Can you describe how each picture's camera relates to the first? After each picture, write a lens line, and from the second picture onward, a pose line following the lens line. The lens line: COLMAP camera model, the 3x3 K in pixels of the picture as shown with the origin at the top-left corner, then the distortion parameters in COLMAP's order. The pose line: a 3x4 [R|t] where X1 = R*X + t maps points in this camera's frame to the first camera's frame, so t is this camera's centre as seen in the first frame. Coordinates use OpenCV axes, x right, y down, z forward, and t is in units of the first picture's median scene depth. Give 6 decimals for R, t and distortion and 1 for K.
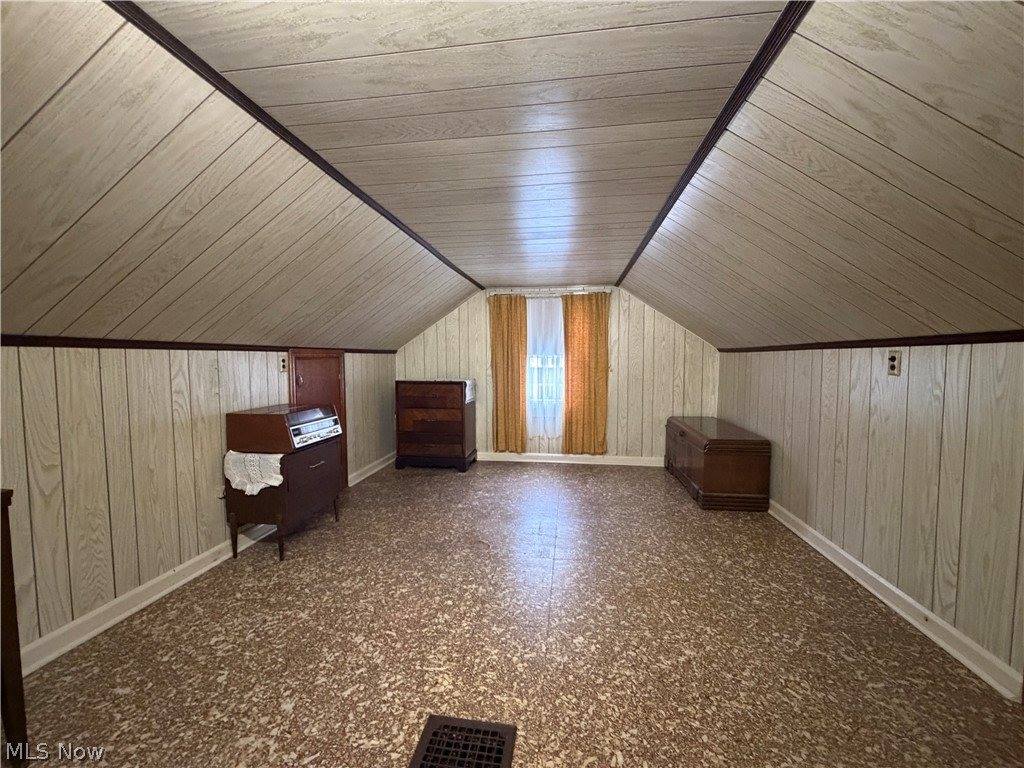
lens RADIAL K [[408.4, 0, 512.5], [0, 408.4, 386.9], [0, 0, 1]] dist [-0.001713, -0.000037]
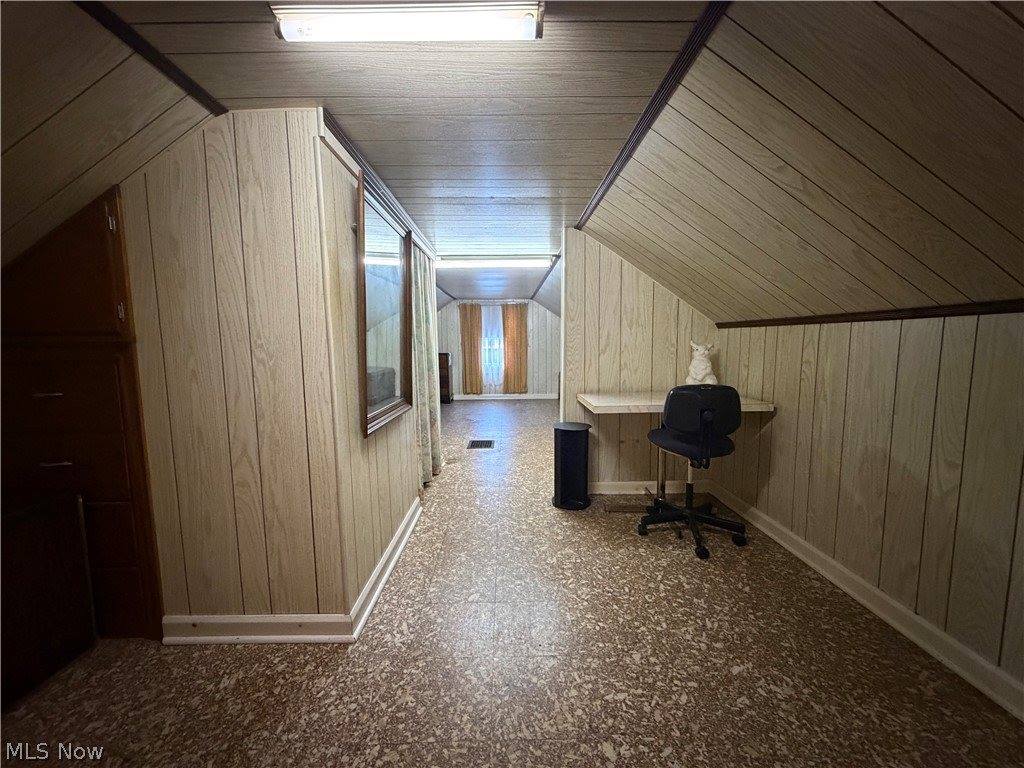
lens RADIAL K [[408.4, 0, 510.1], [0, 408.4, 384.5], [0, 0, 1]] dist [-0.001713, -0.000037]
pose [[0.990219, -0.021806, 0.137807, -0.092526], [0.015365, 0.998747, 0.047631, 0.039516], [-0.138673, -0.045048, 0.989313, -0.771346]]
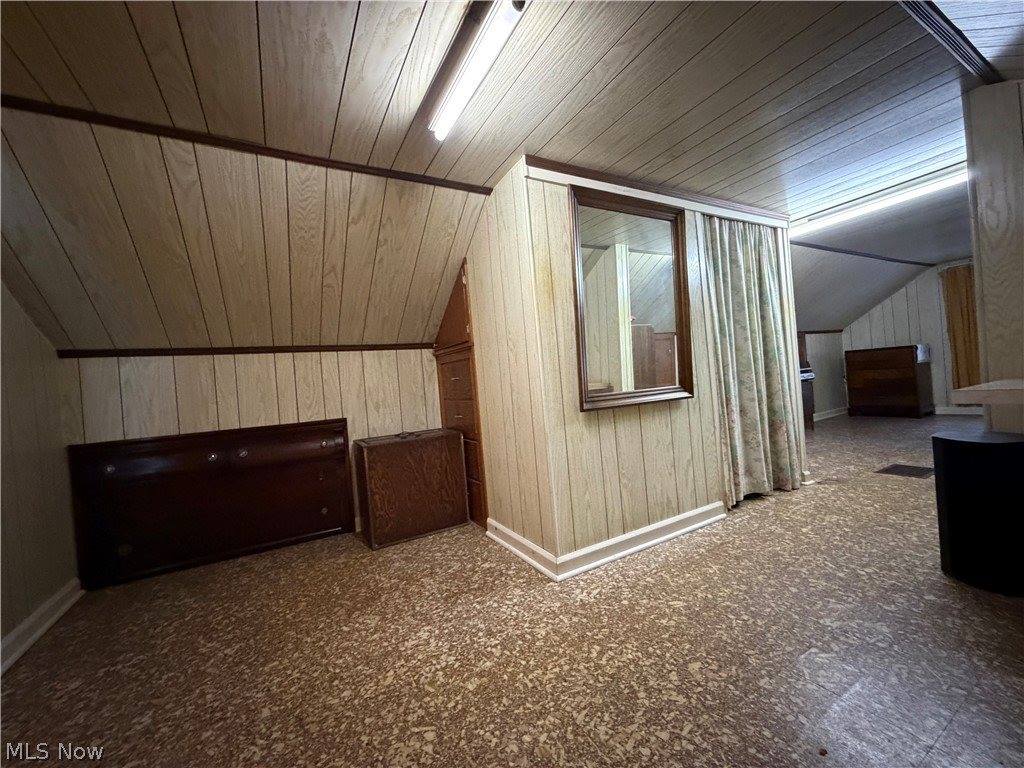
lens RADIAL K [[408.4, 0, 508.2], [0, 408.4, 384.6], [0, 0, 1]] dist [-0.001713, -0.000037]
pose [[0.590615, -0.043719, -0.805768, 0.137977], [0.037209, 0.998945, -0.026927, 0.087741], [0.806095, -0.014078, 0.591618, -0.692926]]
